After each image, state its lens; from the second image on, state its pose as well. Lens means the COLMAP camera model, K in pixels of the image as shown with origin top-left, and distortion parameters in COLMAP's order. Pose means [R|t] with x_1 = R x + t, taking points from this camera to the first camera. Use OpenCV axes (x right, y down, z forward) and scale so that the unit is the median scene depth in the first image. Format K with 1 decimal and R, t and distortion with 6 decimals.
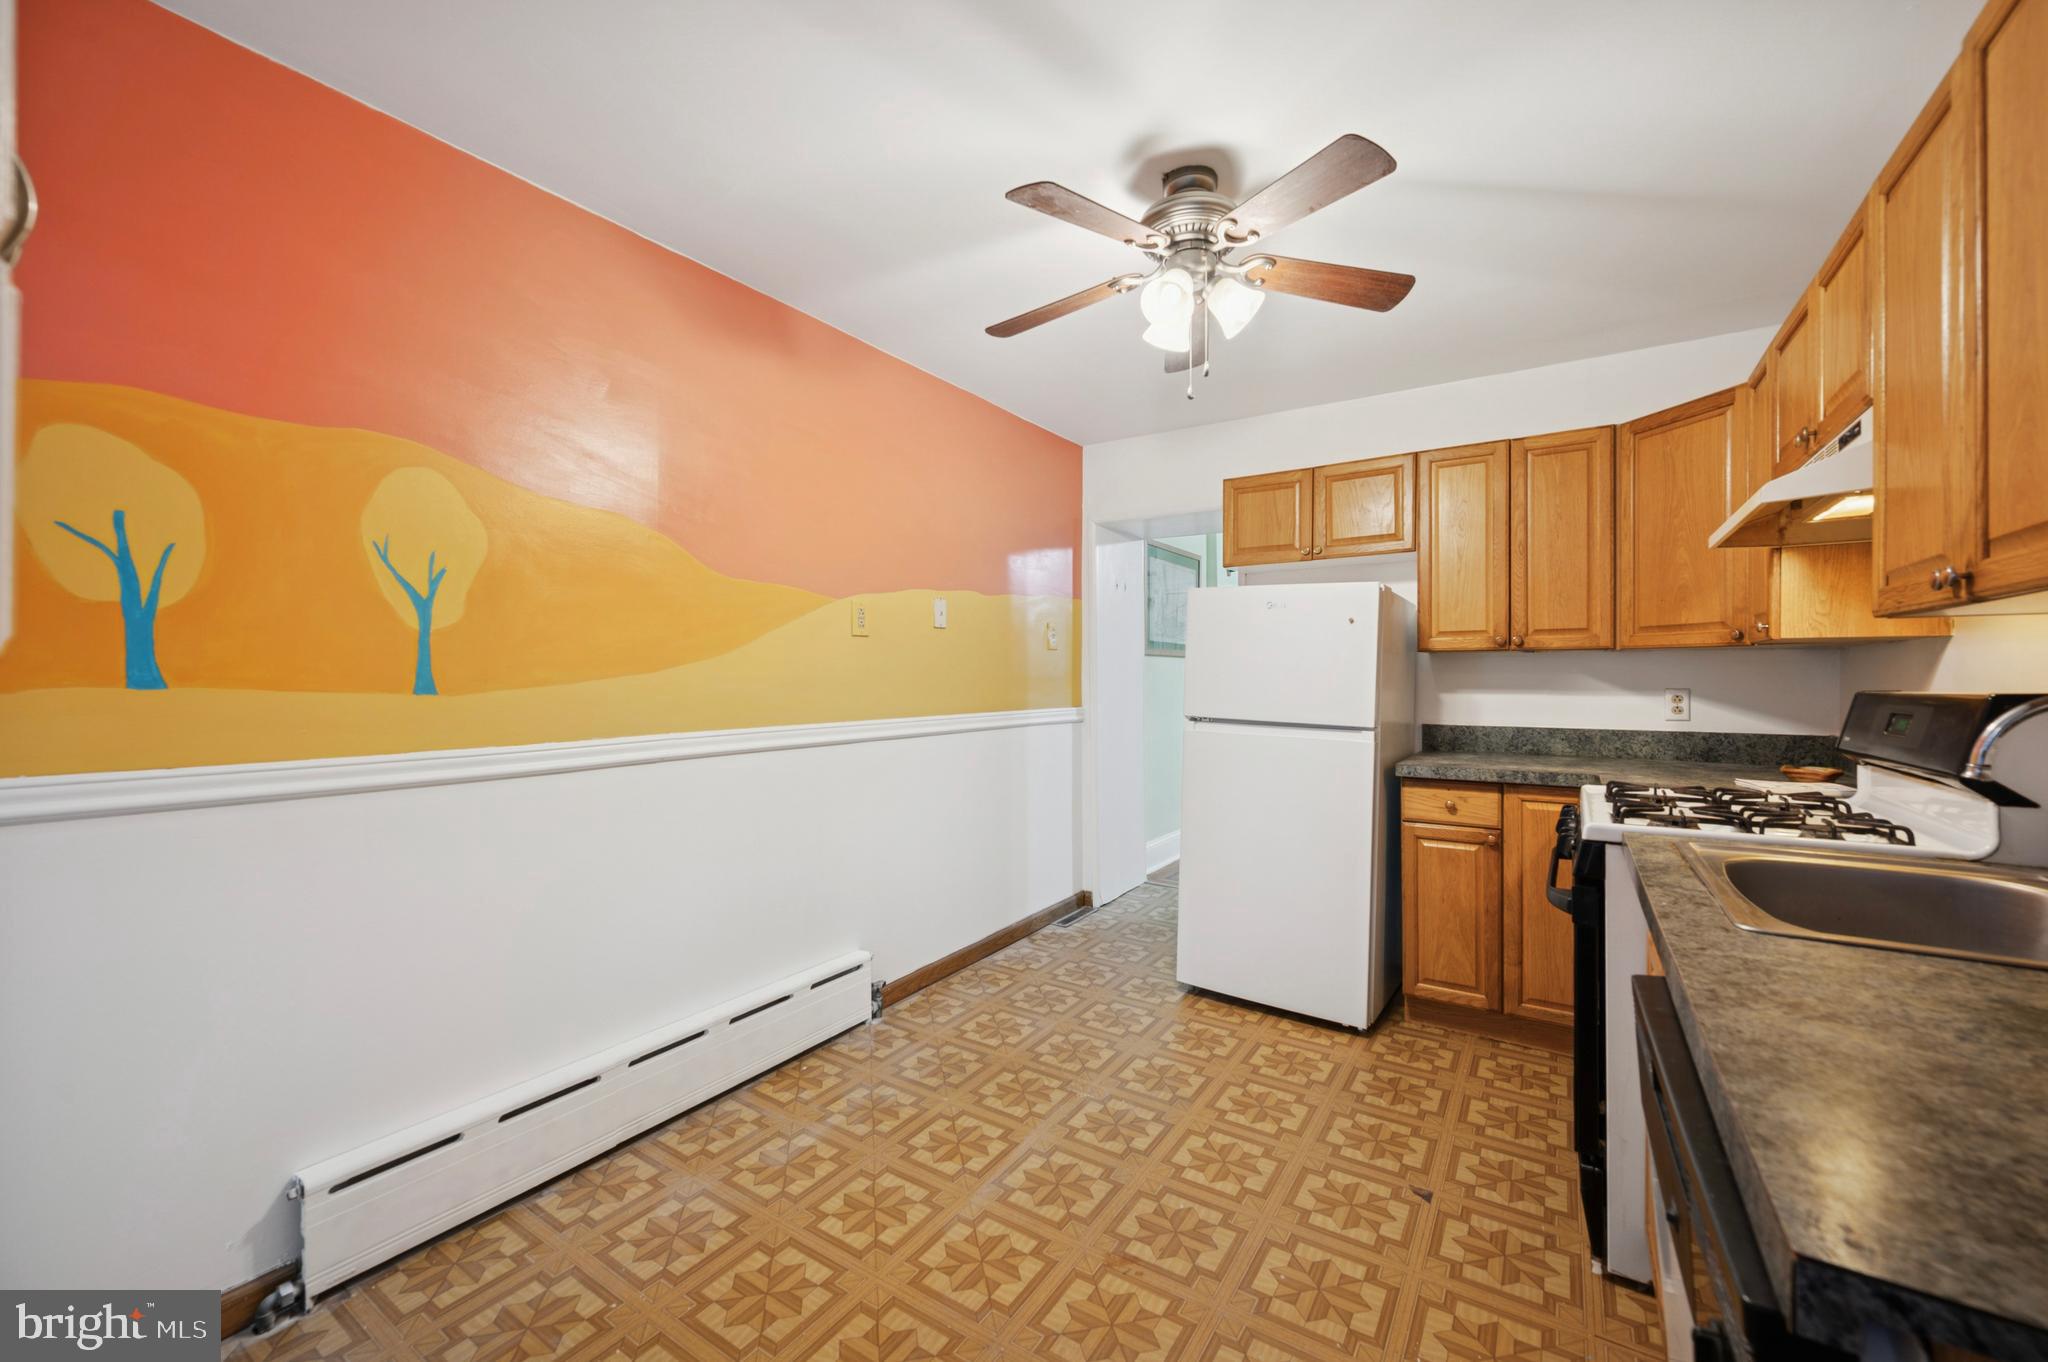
lens RADIAL K [[808.4, 0, 1025.7], [0, 808.4, 685.3], [0, 0, 1]] dist [0.002222, -0.000050]
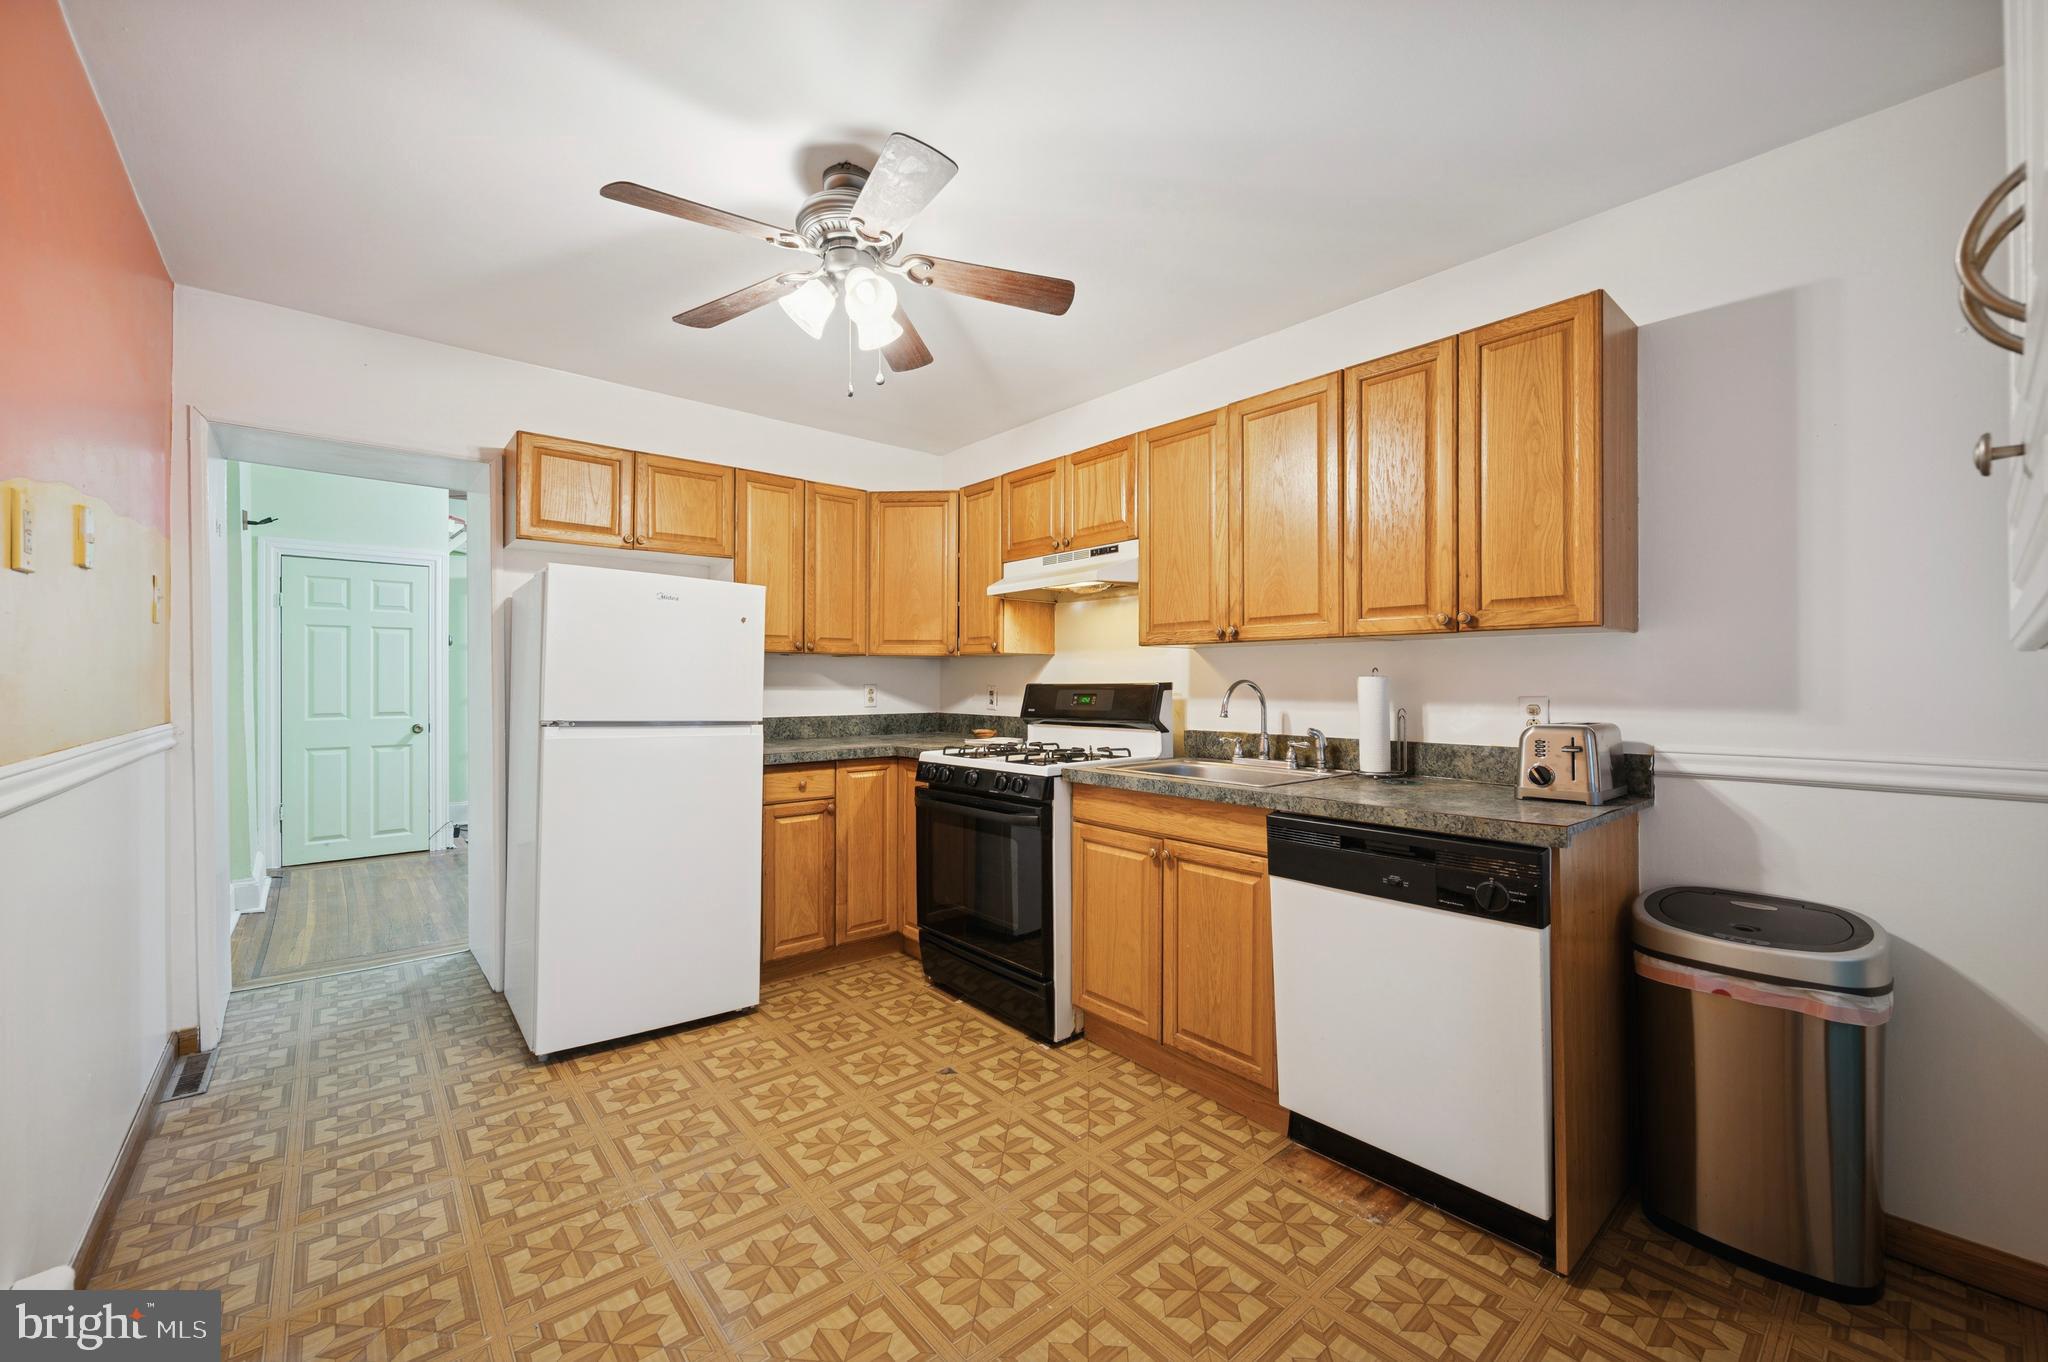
lens RADIAL K [[808.4, 0, 1029.9], [0, 808.4, 681.7], [0, 0, 1]] dist [0.002222, -0.000050]
pose [[0.271671, 0.001319, 0.962389, -0.523555], [0.006238, 0.999976, -0.003131, 0.006265], [-0.962370, 0.006855, 0.271656, 0.375017]]
